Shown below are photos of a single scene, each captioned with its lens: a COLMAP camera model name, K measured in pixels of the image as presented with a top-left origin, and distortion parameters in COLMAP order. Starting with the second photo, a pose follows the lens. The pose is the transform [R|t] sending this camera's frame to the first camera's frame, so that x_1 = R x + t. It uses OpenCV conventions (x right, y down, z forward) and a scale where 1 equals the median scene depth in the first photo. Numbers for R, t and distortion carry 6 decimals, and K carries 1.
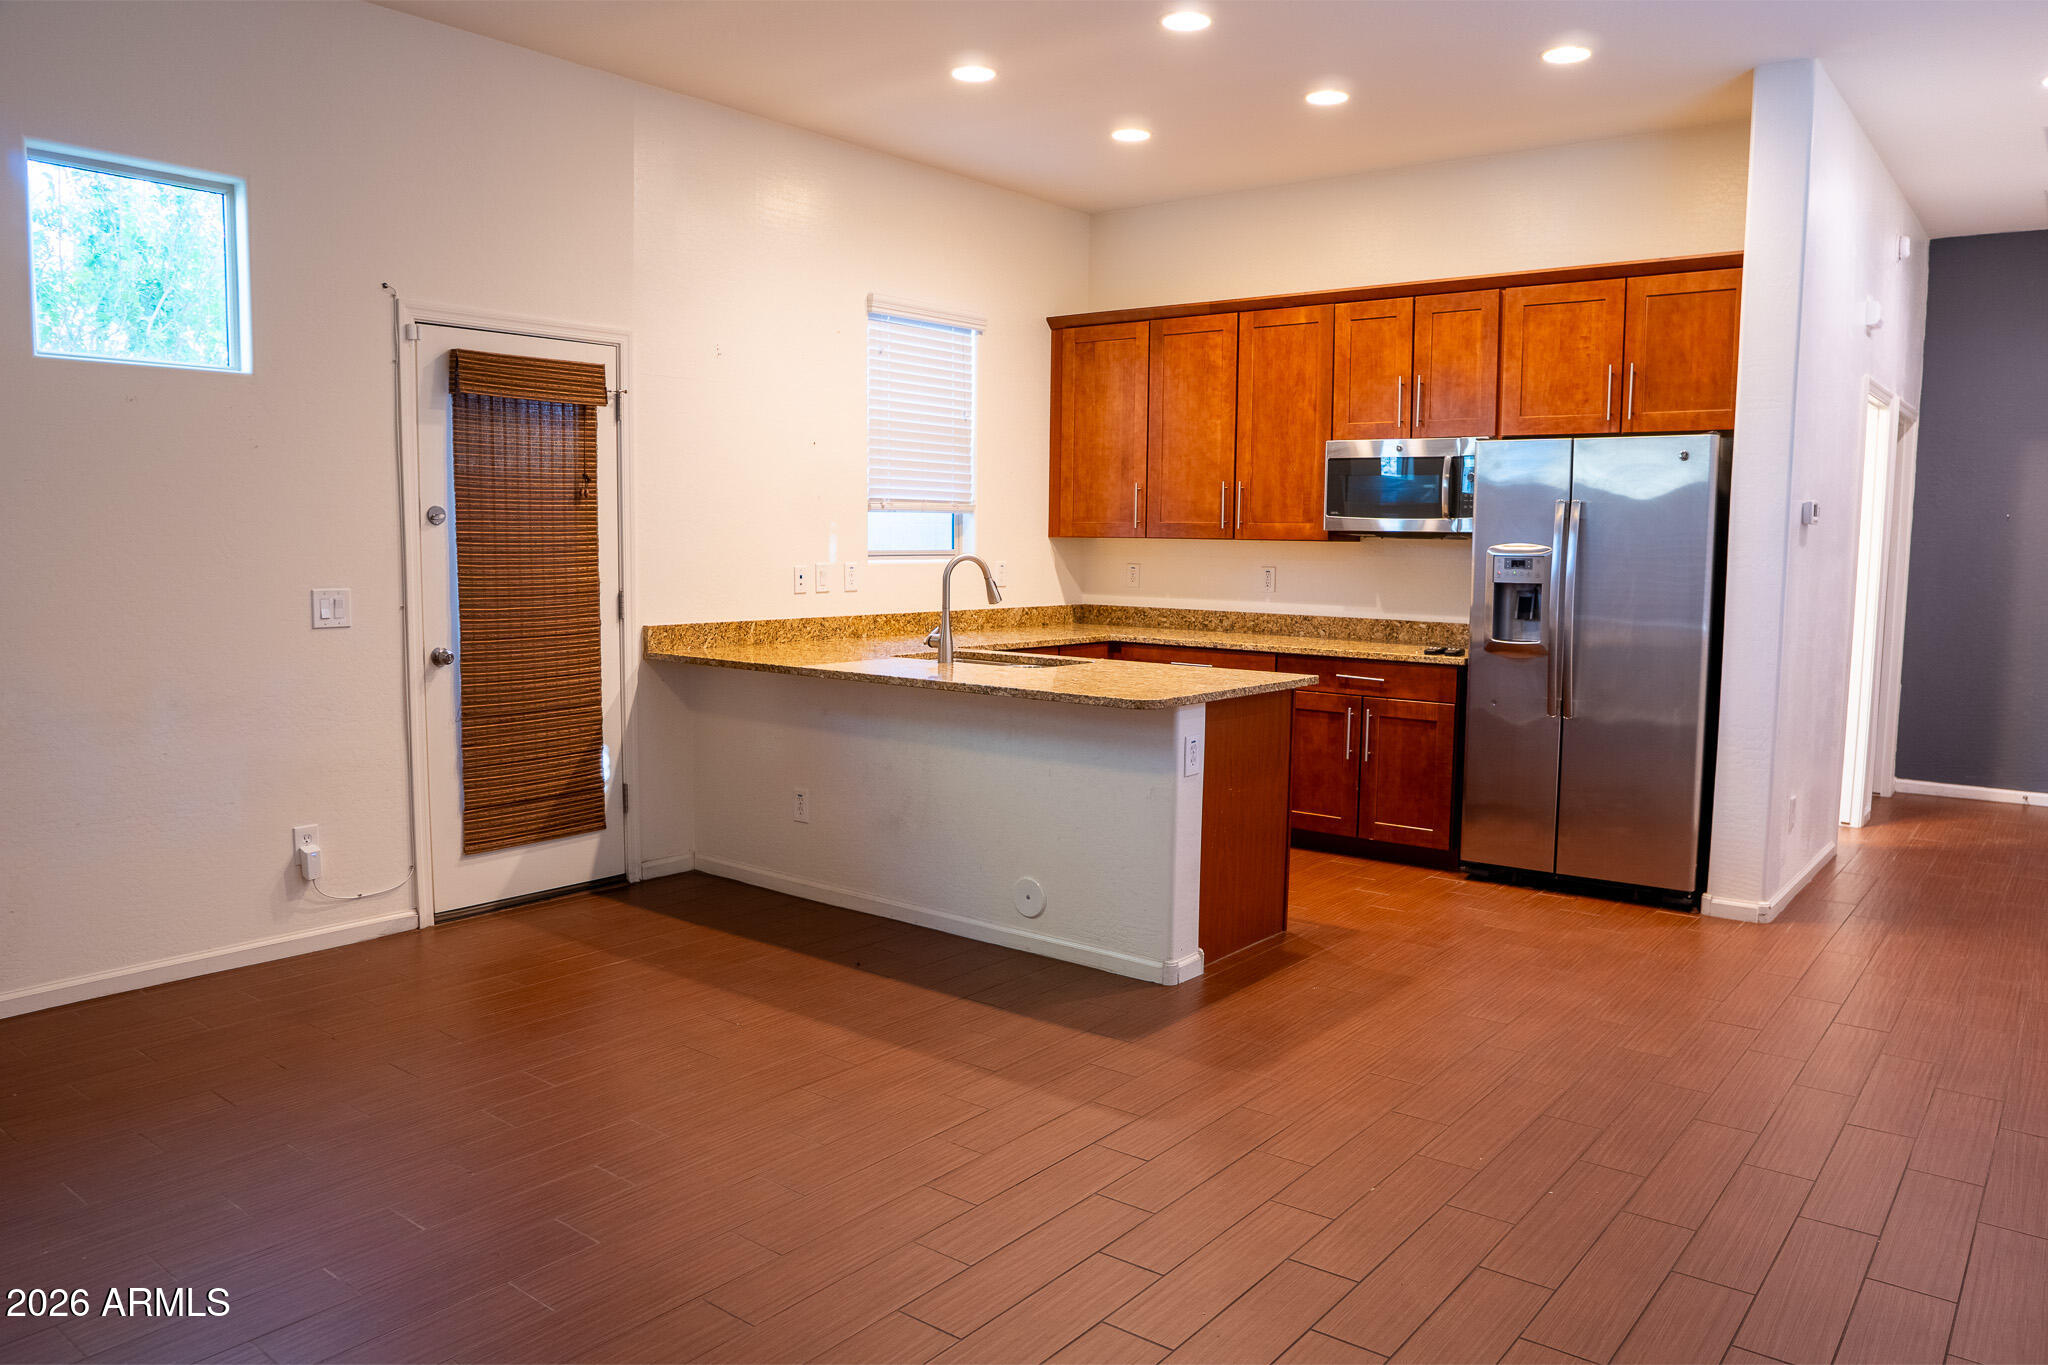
lens RADIAL K [[1452.5, 0, 1030.6], [0, 1452.5, 690.3], [0, 0, 1]] dist [-0.111233, 0.077864]
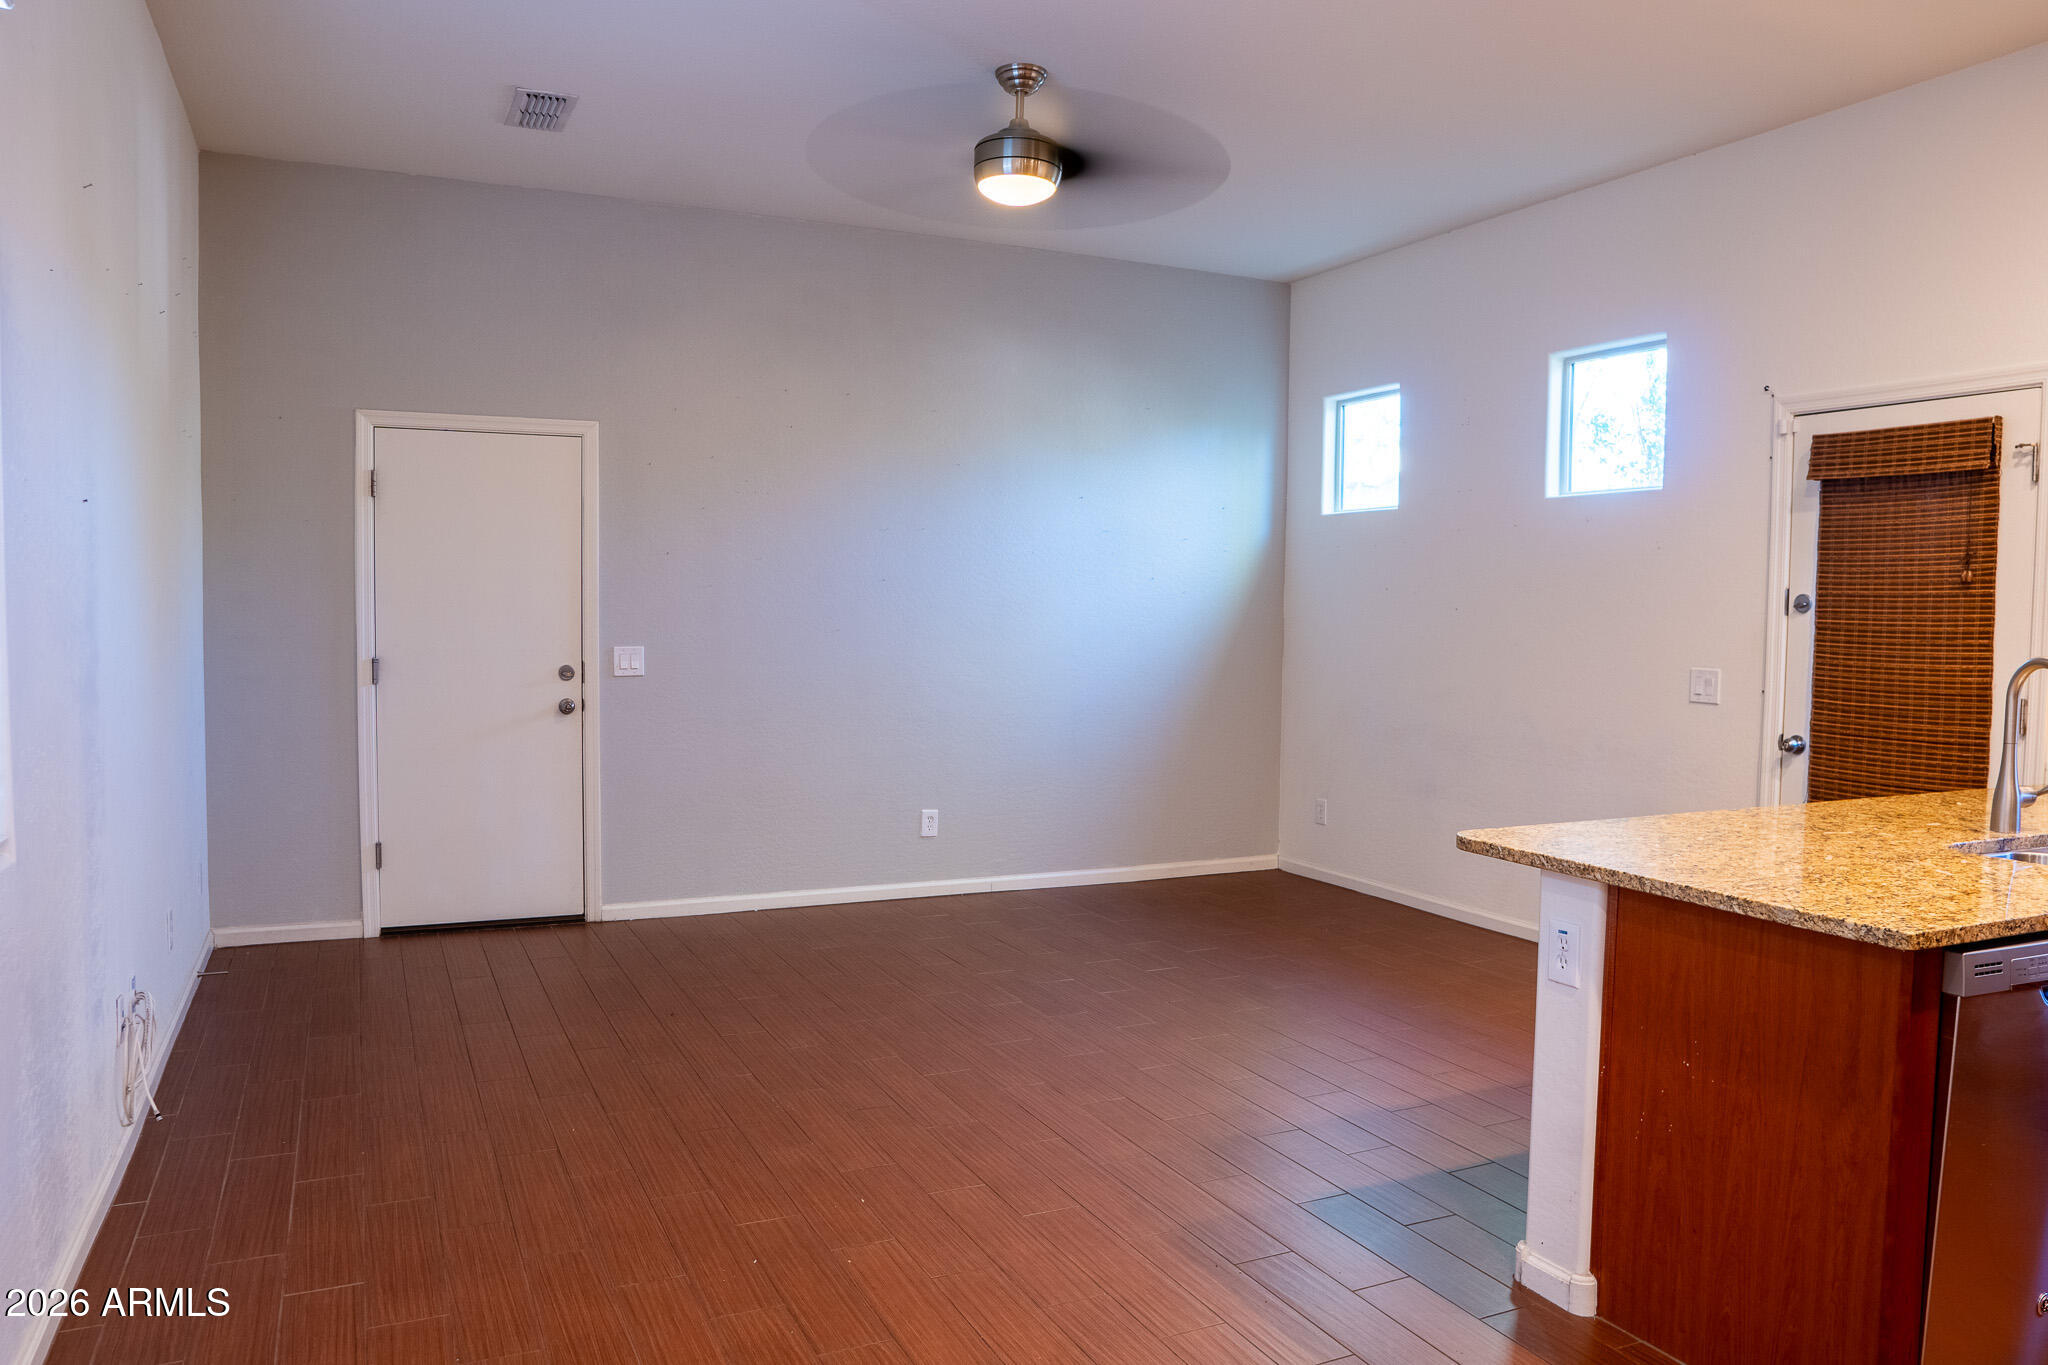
lens RADIAL K [[1452.5, 0, 1030.6], [0, 1452.5, 690.3], [0, 0, 1]] dist [-0.111233, 0.077864]
pose [[-0.447032, 0.035383, -0.893818, 0.719567], [-0.115039, 0.988646, 0.096672, -0.096759], [0.887090, 0.146040, -0.437886, 0.969908]]
